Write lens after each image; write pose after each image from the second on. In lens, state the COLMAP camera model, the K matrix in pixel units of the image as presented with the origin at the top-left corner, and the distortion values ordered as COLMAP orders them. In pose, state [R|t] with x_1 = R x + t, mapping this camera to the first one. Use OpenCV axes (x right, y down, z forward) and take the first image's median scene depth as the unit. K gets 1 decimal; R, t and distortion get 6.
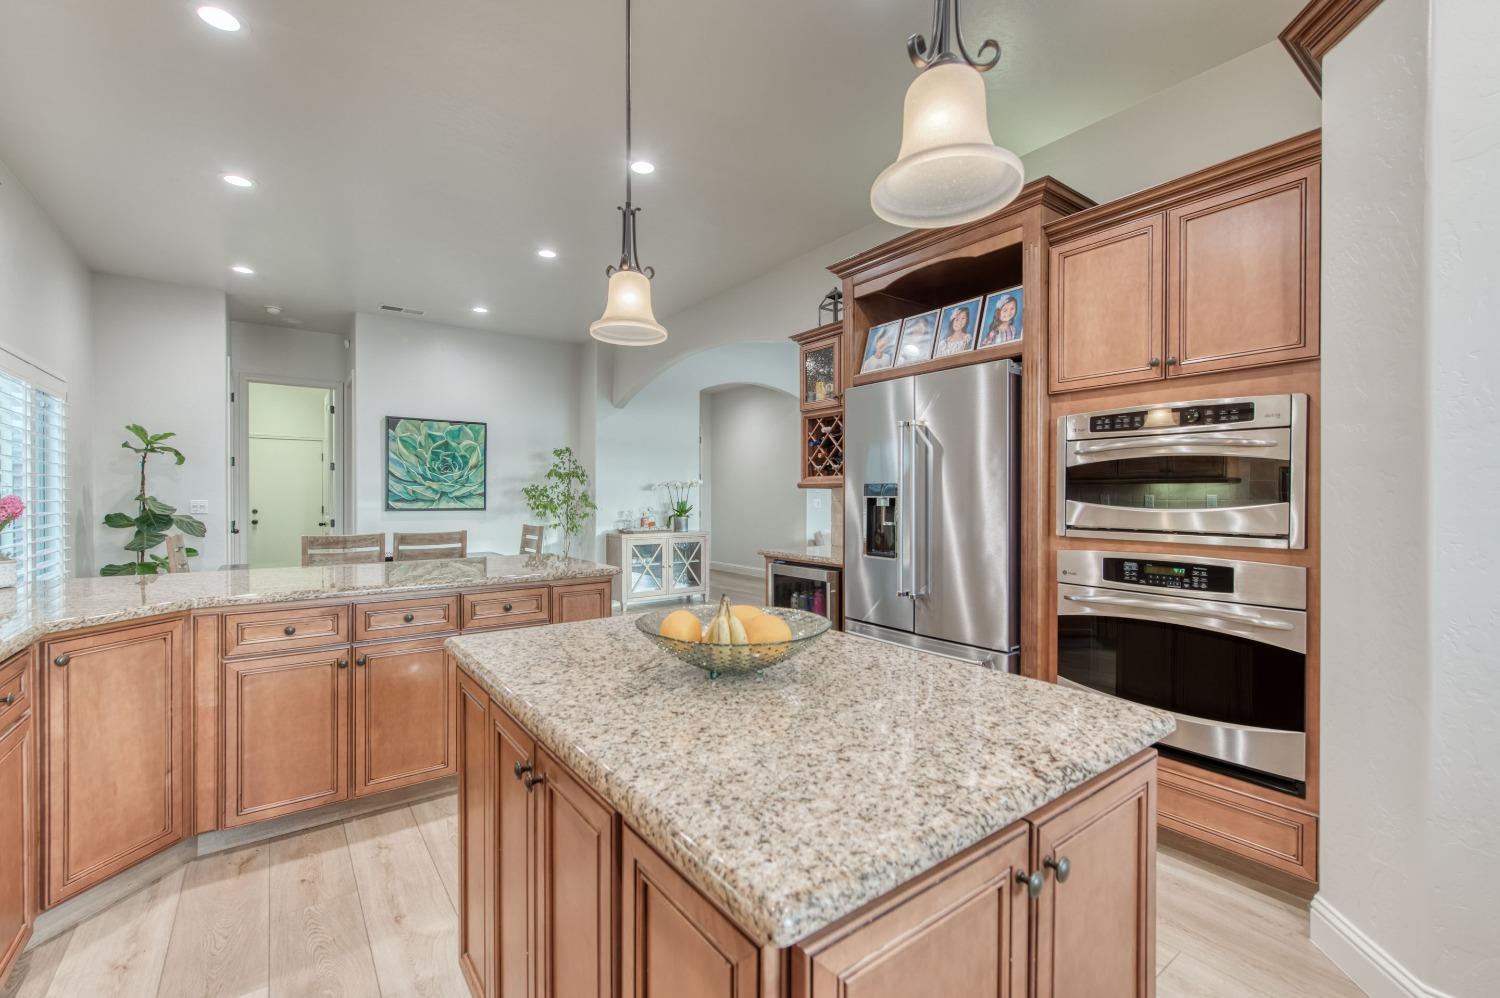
lens RADIAL K [[631.9, 0, 751.5], [0, 631.9, 496.8], [0, 0, 1]] dist [0.007489, -0.000185]
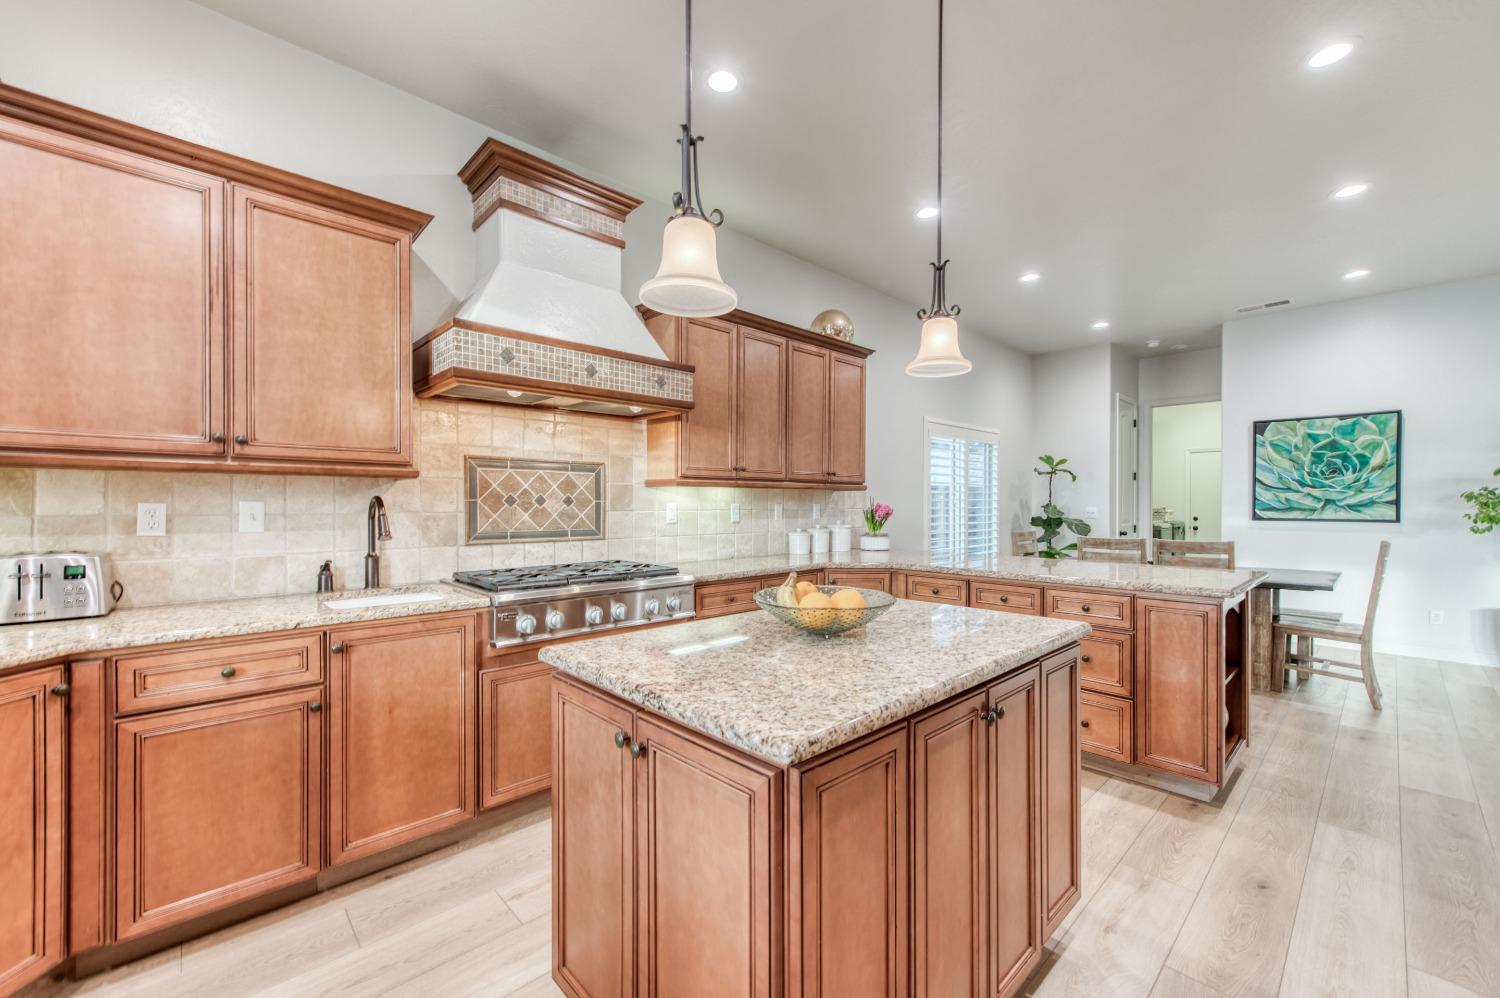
lens RADIAL K [[589.0, 0, 747.6], [0, 589.0, 511.3], [0, 0, 1]] dist [0.006796, -0.000868]
pose [[0.109307, 0.009818, -0.993960, 0.507307], [-0.000084, 0.999951, 0.009868, 0.001116], [0.994008, -0.000995, 0.109302, 0.294430]]
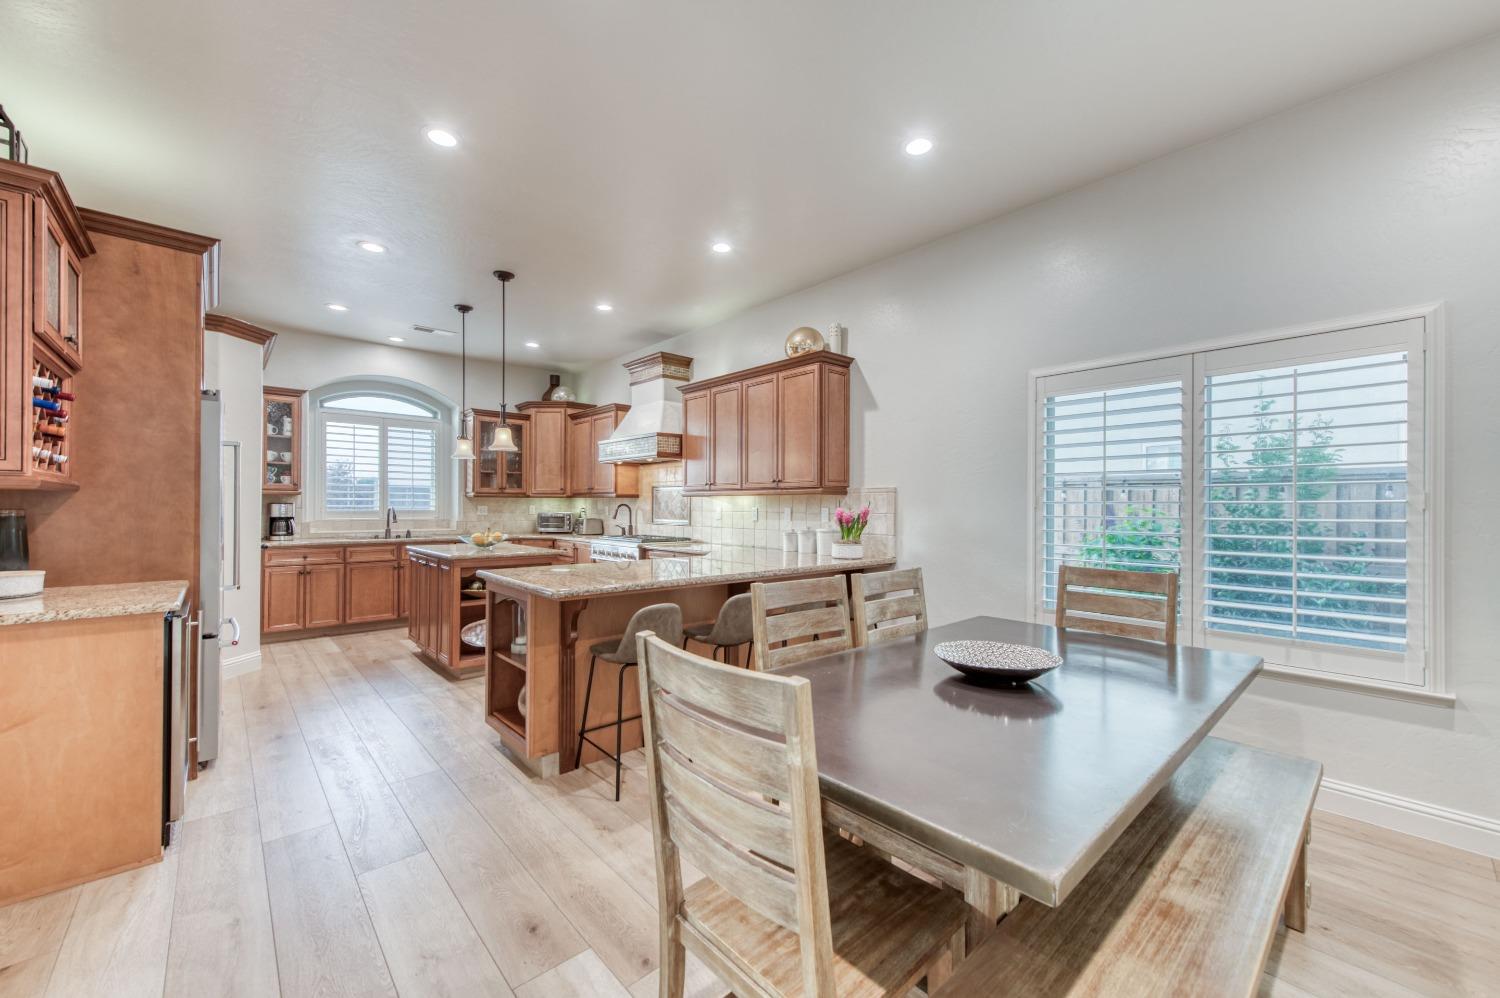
lens RADIAL K [[589.0, 0, 752.2], [0, 589.0, 503.2], [0, 0, 1]] dist [0.006796, -0.000868]
pose [[-0.995381, -0.007510, -0.095713, -0.599106], [-0.007086, 0.999964, -0.004772, -0.006345], [0.095745, -0.004071, -0.995398, 2.139074]]
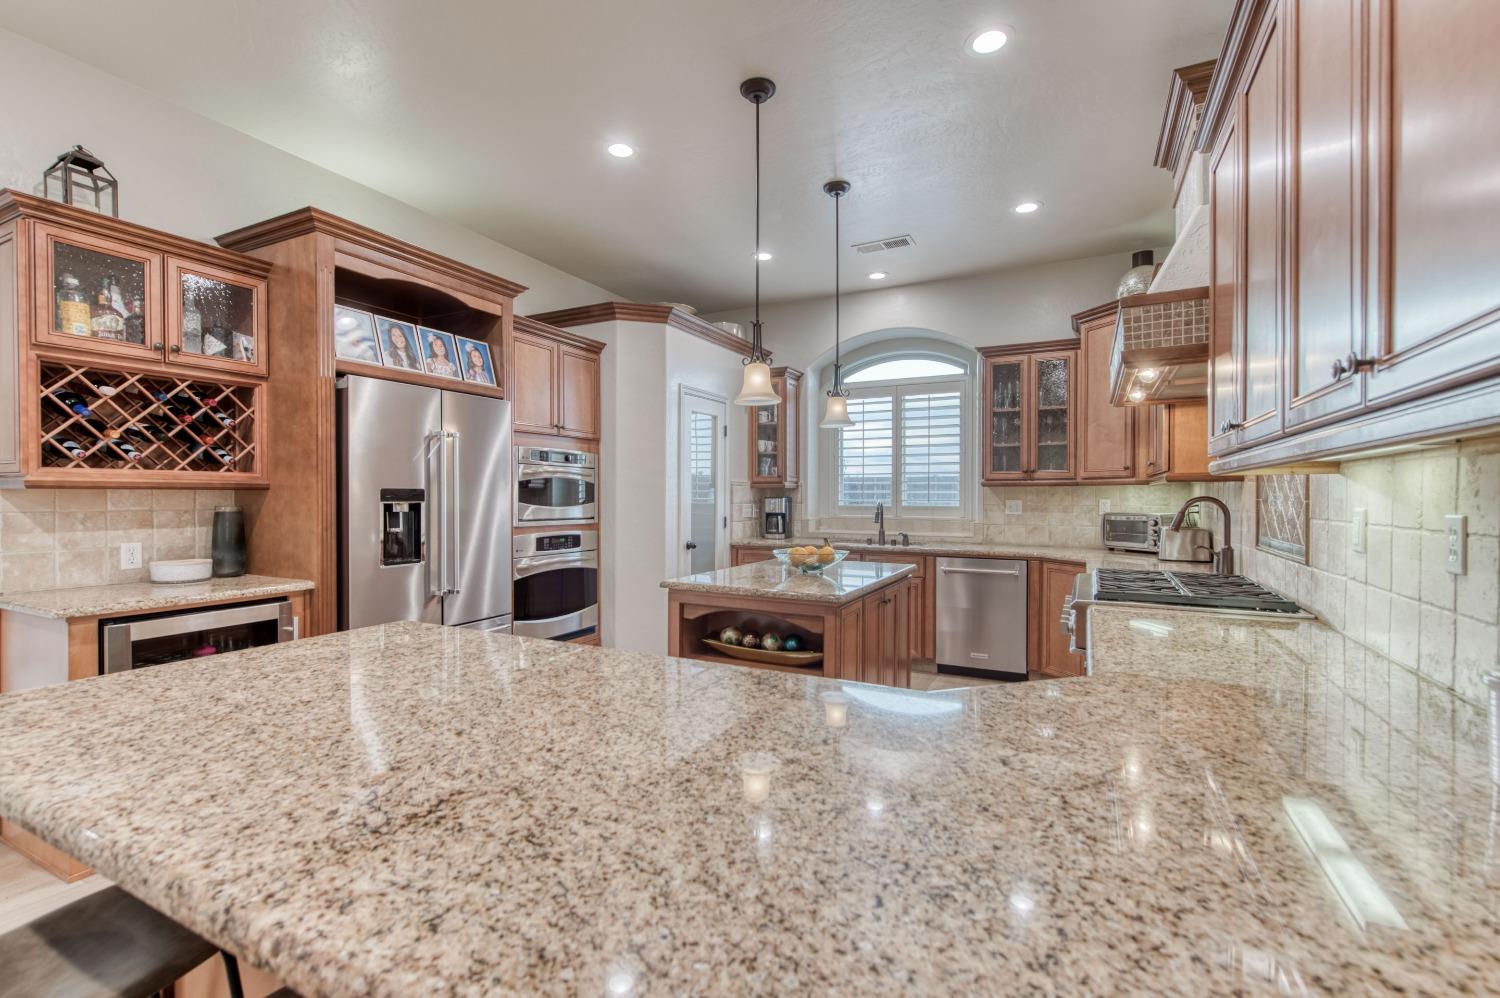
lens RADIAL K [[659.6, 0, 741.3], [0, 659.6, 501.0], [0, 0, 1]] dist [0.006003, -0.001161]
pose [[-0.433725, -0.010051, 0.900989, -0.959135], [-0.001554, 0.999945, 0.010407, -0.013872], [-0.901044, 0.003114, -0.433717, 1.003602]]
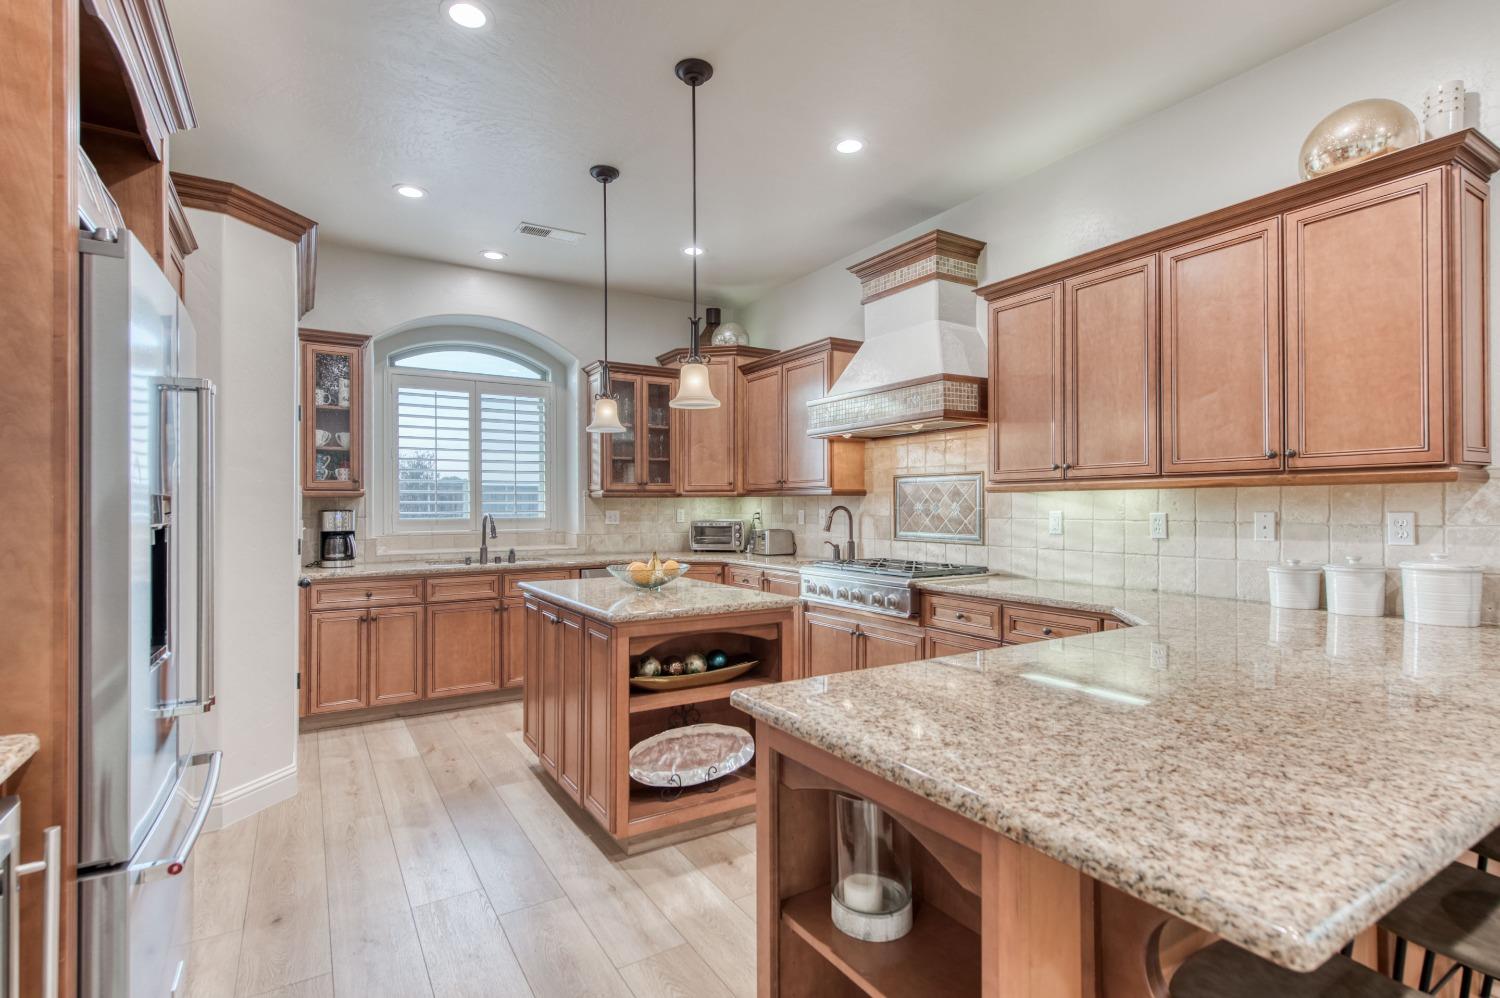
lens RADIAL K [[714.3, 0, 744.0], [0, 714.3, 500.1], [0, 0, 1]] dist [0.012952, -0.002477]
pose [[-0.995966, 0.002285, 0.089702, -0.257547], [0.001696, 0.999976, -0.006644, -0.014147], [-0.089715, -0.006465, -0.995946, 1.517615]]
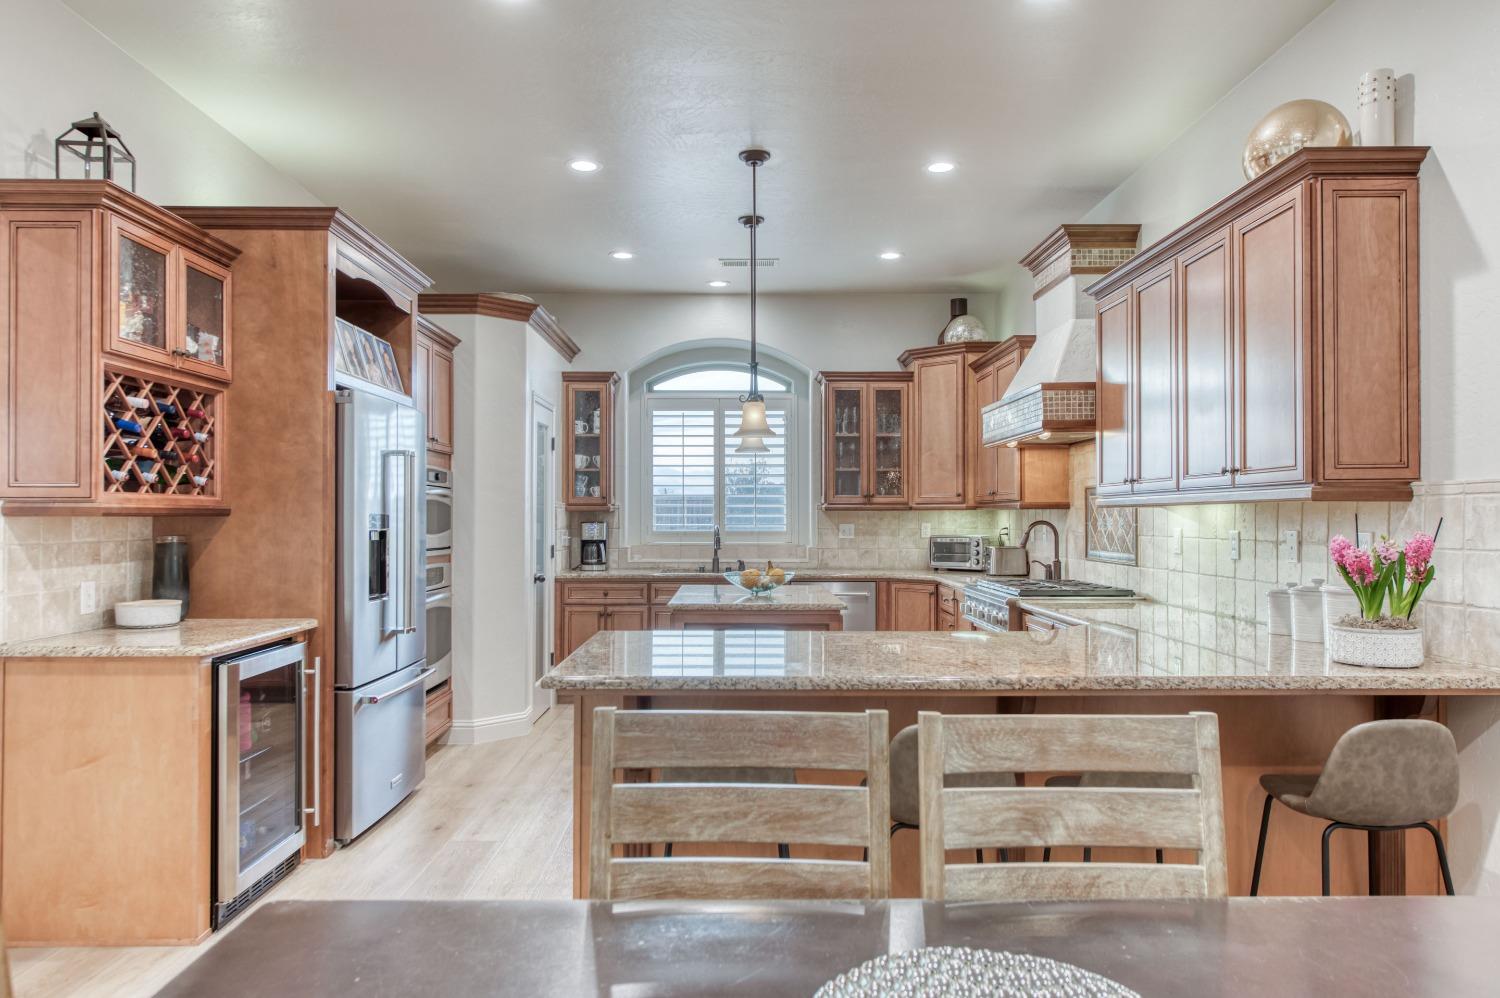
lens RADIAL K [[995.2, 0, 738.5], [0, 995.2, 507.2], [0, 0, 1]] dist [0.019455, -0.015818]
pose [[-0.804693, 0.004243, 0.593676, -1.031184], [-0.001113, 0.999962, -0.008656, -0.020372], [-0.593690, -0.007626, -0.804658, 1.864594]]
